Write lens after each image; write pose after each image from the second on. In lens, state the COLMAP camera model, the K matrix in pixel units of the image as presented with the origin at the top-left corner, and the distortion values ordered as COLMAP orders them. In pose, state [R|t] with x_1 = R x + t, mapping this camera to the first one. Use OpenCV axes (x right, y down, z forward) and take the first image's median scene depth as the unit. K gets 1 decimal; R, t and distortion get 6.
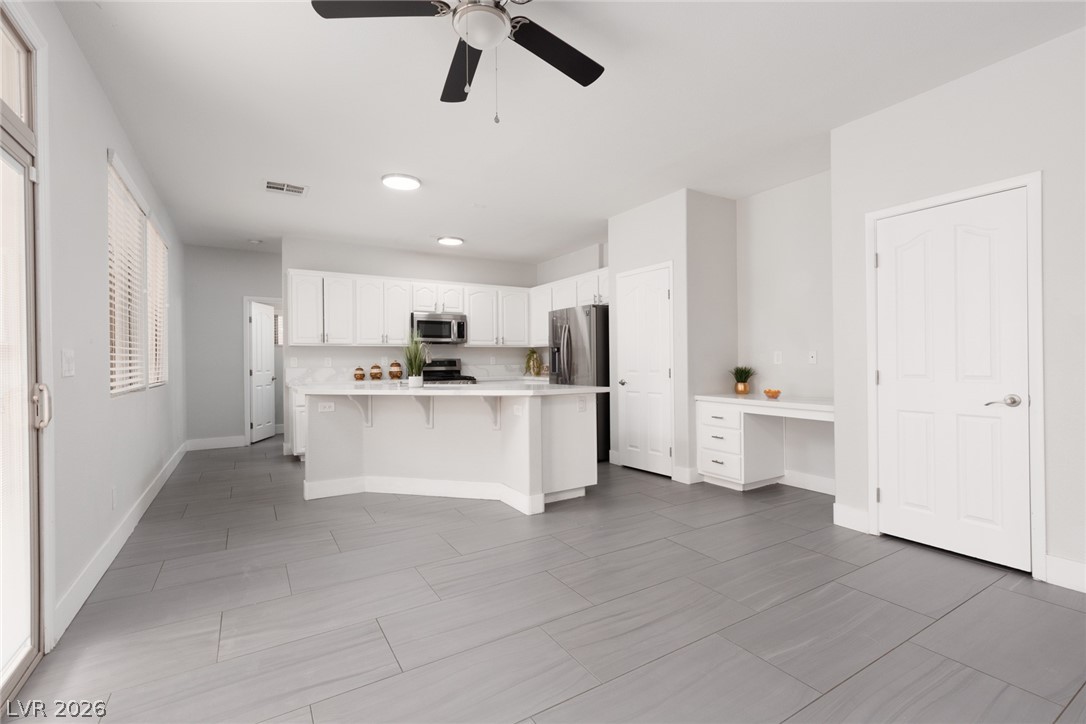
lens RADIAL K [[488.8, 0, 552.5], [0, 488.8, 358.9], [0, 0, 1]] dist [0.003157, -0.001501]
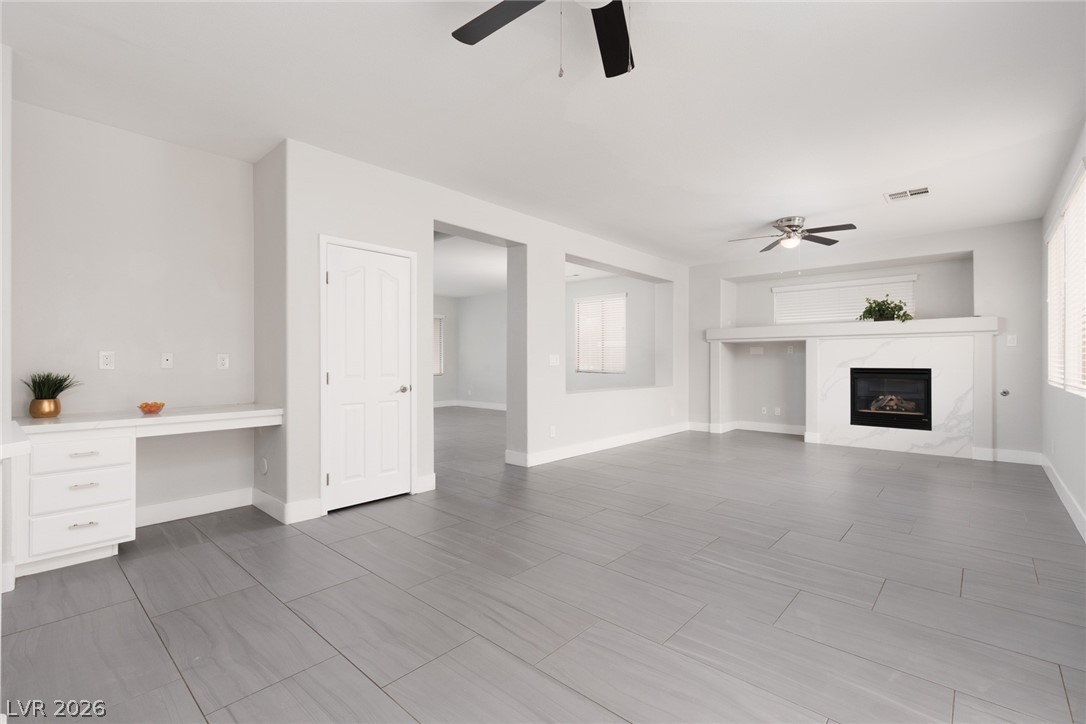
lens RADIAL K [[488.8, 0, 542.9], [0, 488.8, 359.1], [0, 0, 1]] dist [0.003157, -0.001501]
pose [[-0.278799, 0.010615, 0.960291, -0.302006], [-0.001516, 0.999933, -0.011493, 0.002386], [-0.960348, -0.004660, -0.278765, 0.421949]]
